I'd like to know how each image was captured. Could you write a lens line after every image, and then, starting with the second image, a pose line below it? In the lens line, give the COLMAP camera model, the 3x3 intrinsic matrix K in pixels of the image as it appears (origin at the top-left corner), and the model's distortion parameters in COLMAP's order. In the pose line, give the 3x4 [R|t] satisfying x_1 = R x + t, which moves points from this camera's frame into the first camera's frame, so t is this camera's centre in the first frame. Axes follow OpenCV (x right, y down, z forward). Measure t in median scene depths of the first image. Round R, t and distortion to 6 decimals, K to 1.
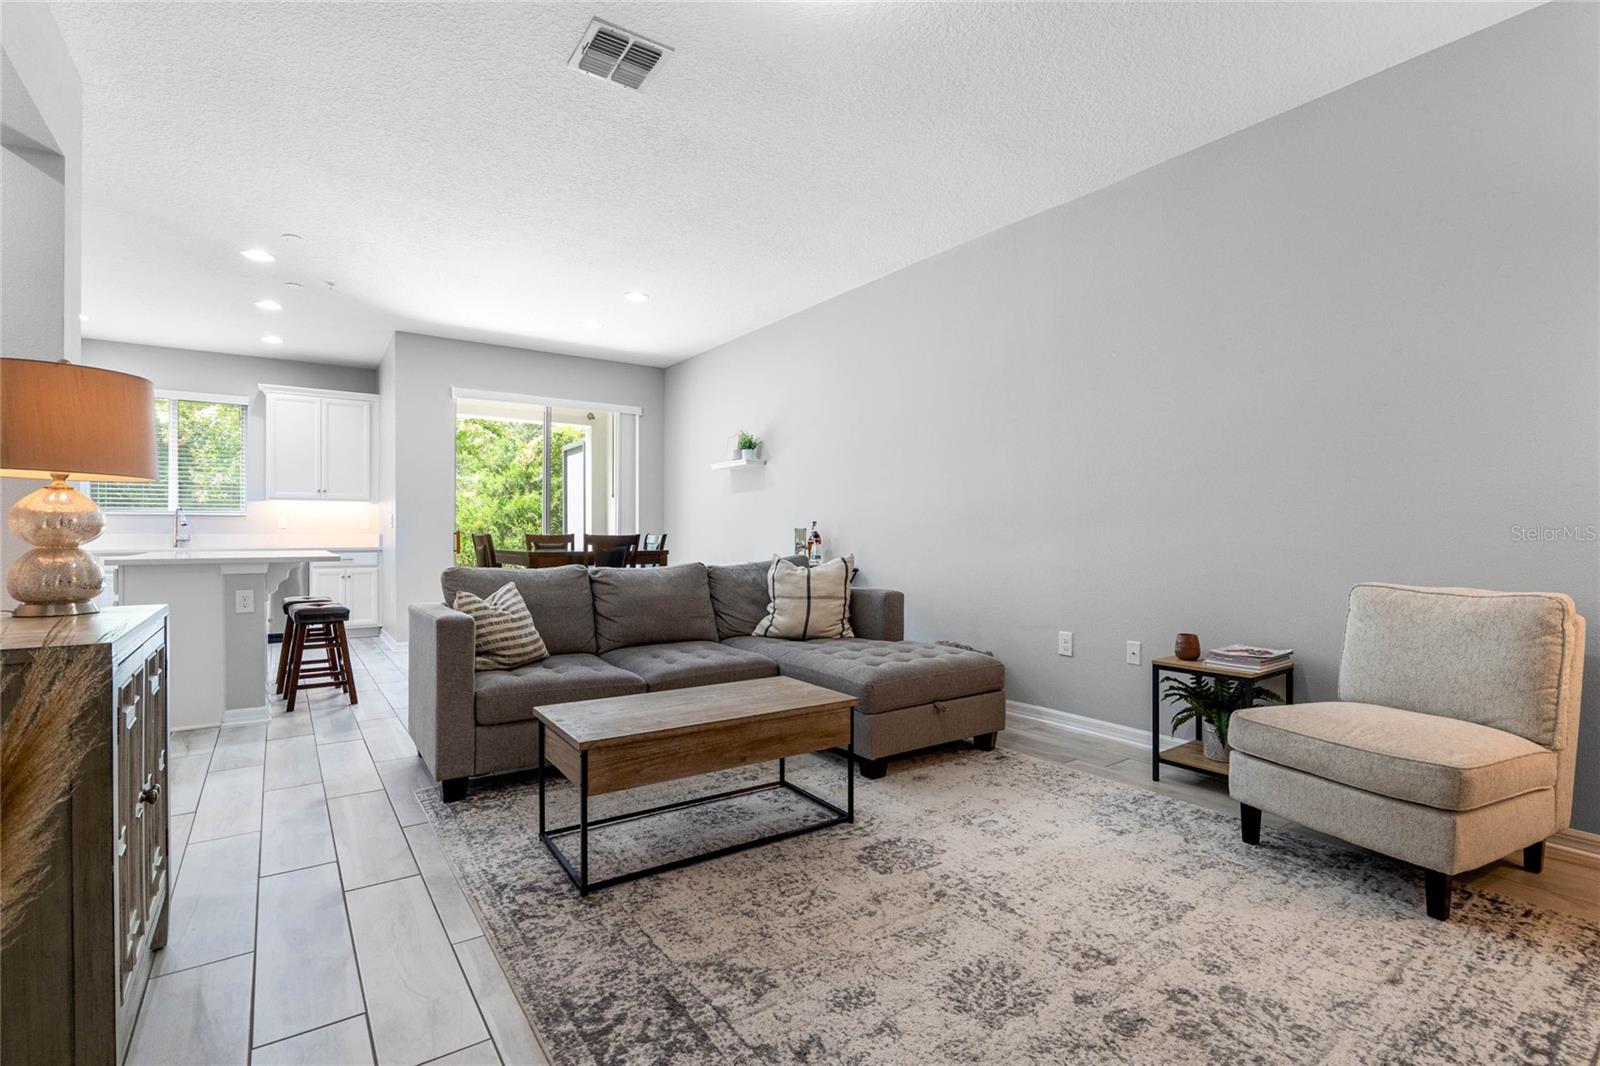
lens RADIAL K [[740.2, 0, 805.3], [0, 740.2, 533.2], [0, 0, 1]] dist [-0.024395, 0.006358]
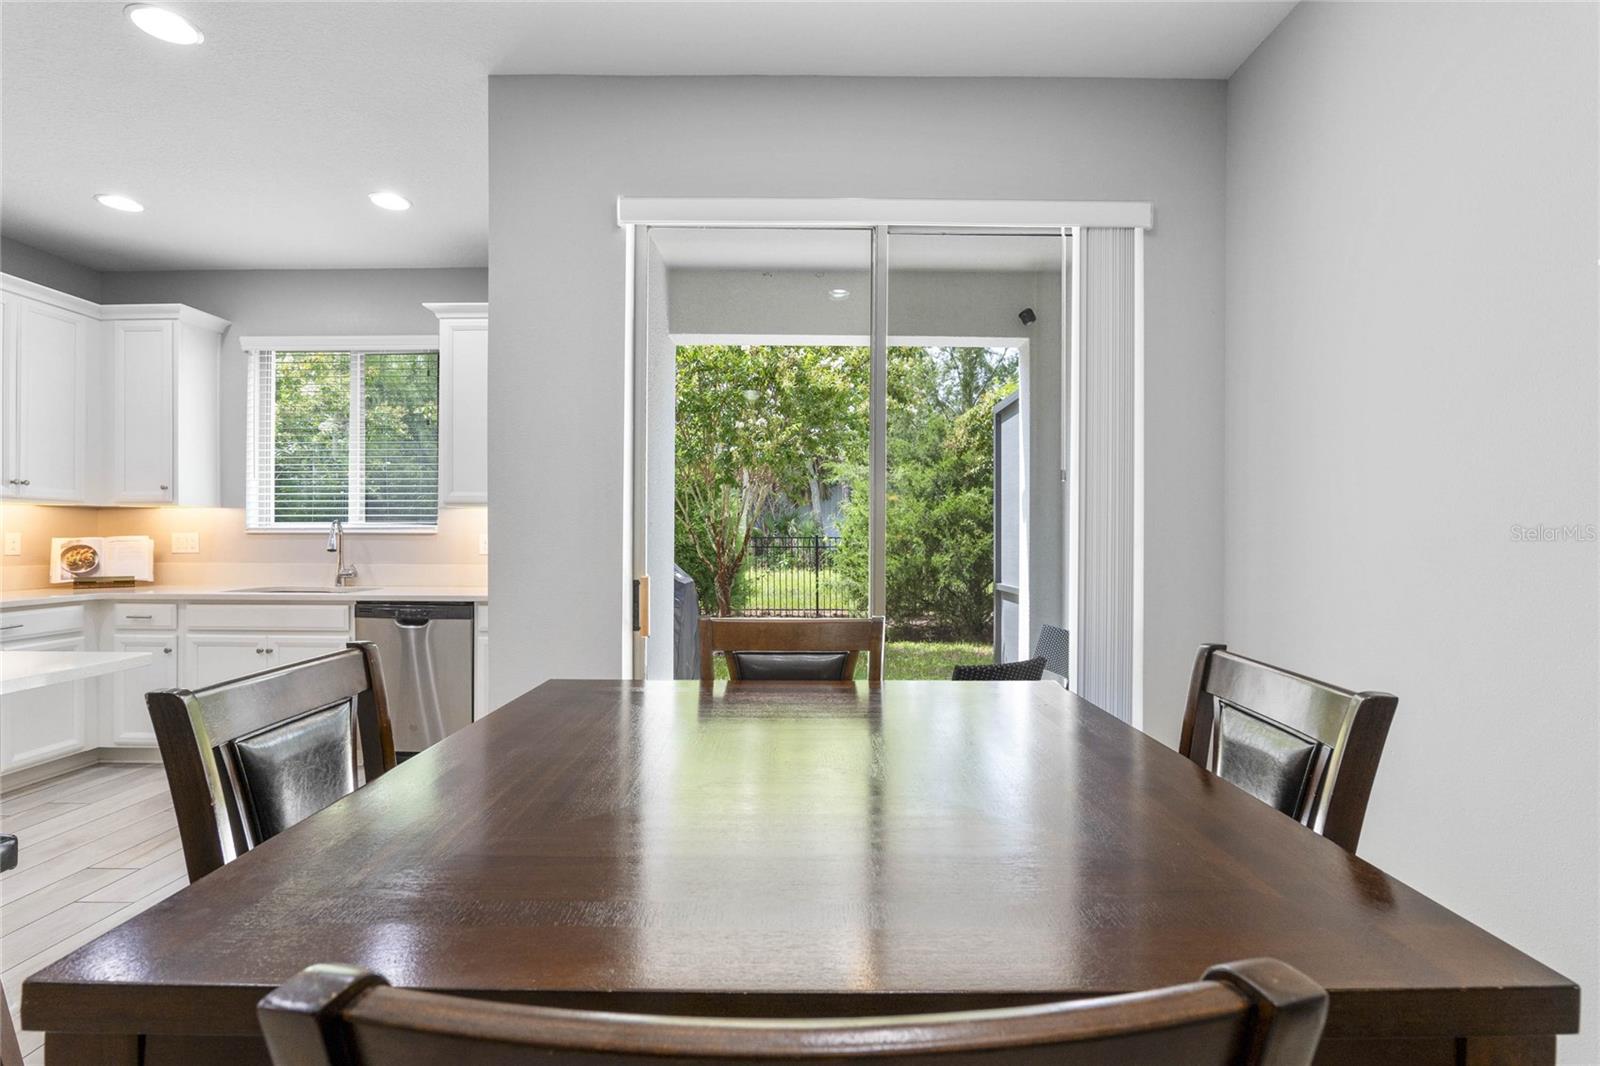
lens RADIAL K [[740.2, 0, 803.2], [0, 740.2, 534.1], [0, 0, 1]] dist [-0.024395, 0.006358]
pose [[0.806776, 0.002778, -0.590850, -0.353054], [-0.003862, 0.999992, -0.000571, -0.052926], [0.590844, 0.002743, 0.806781, 1.482513]]
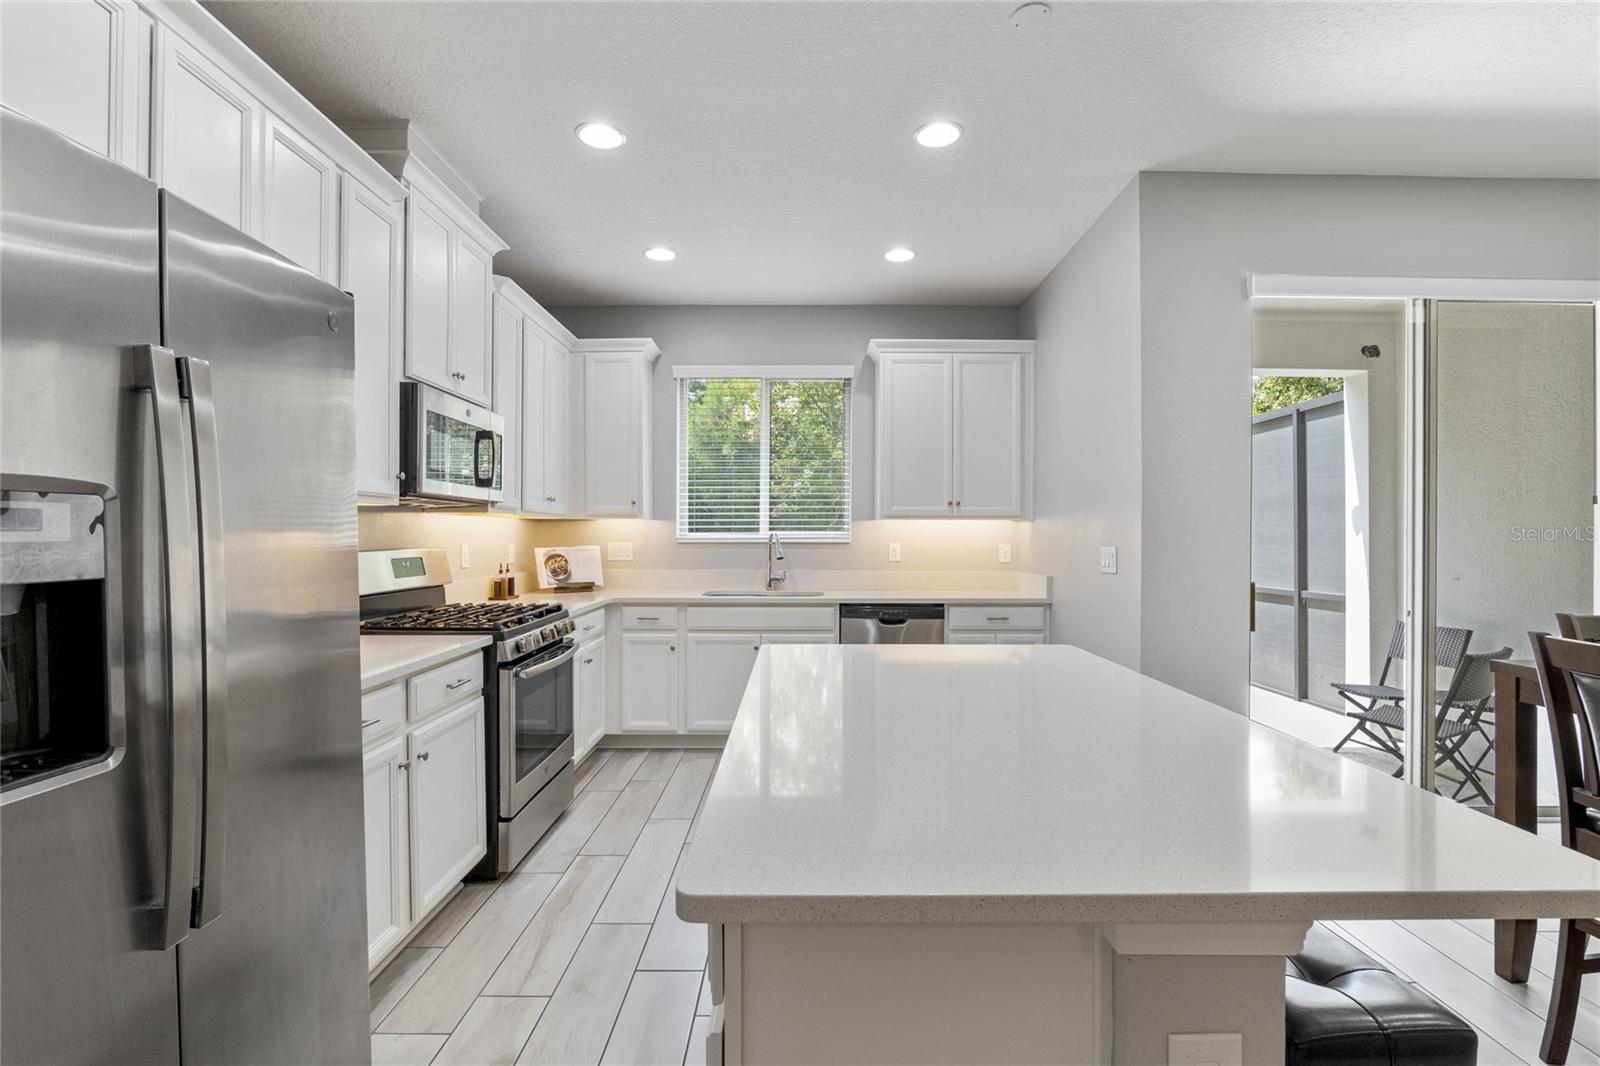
lens RADIAL K [[740.2, 0, 804.1], [0, 740.2, 535.1], [0, 0, 1]] dist [-0.024395, 0.006358]
pose [[0.812603, 0.001828, -0.582814, -0.864522], [-0.001718, 0.999998, 0.000742, -0.067875], [0.582815, 0.000399, 0.812605, 0.907081]]
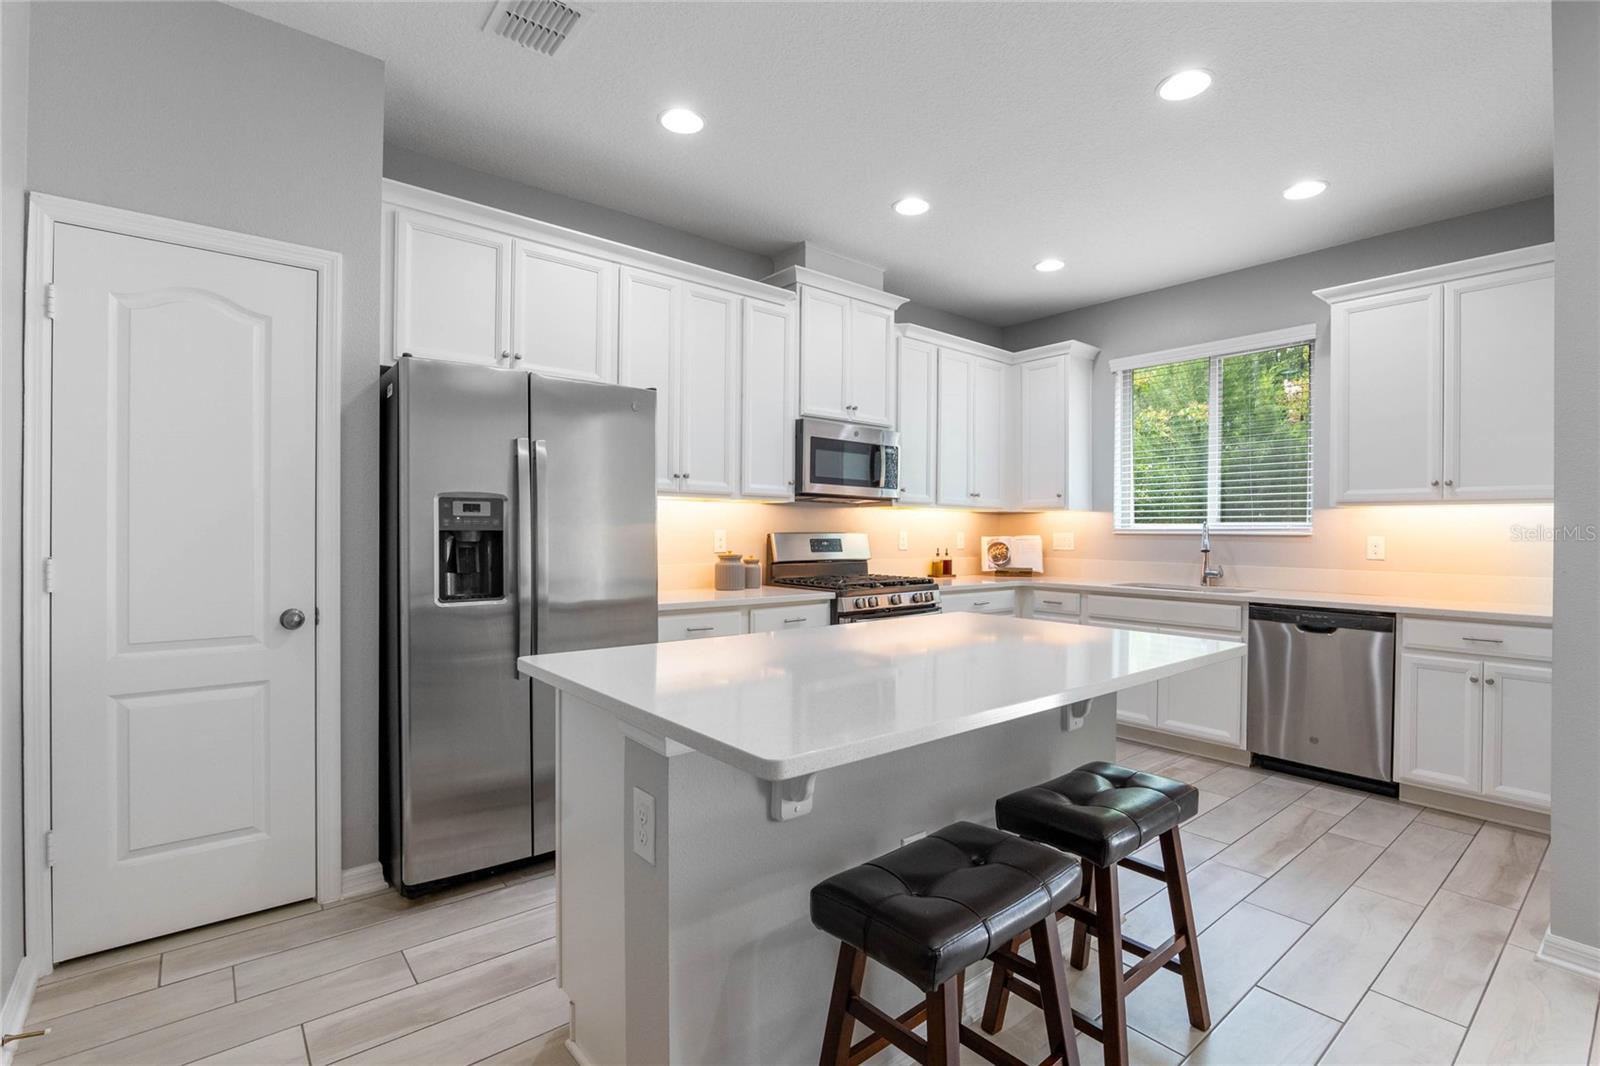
lens RADIAL K [[740.2, 0, 803.6], [0, 740.2, 532.9], [0, 0, 1]] dist [-0.024395, 0.006358]
pose [[0.066744, 0.004297, -0.997761, -0.488933], [-0.008315, 0.999958, 0.003751, -0.053491], [0.997736, 0.008046, 0.066777, 1.227570]]
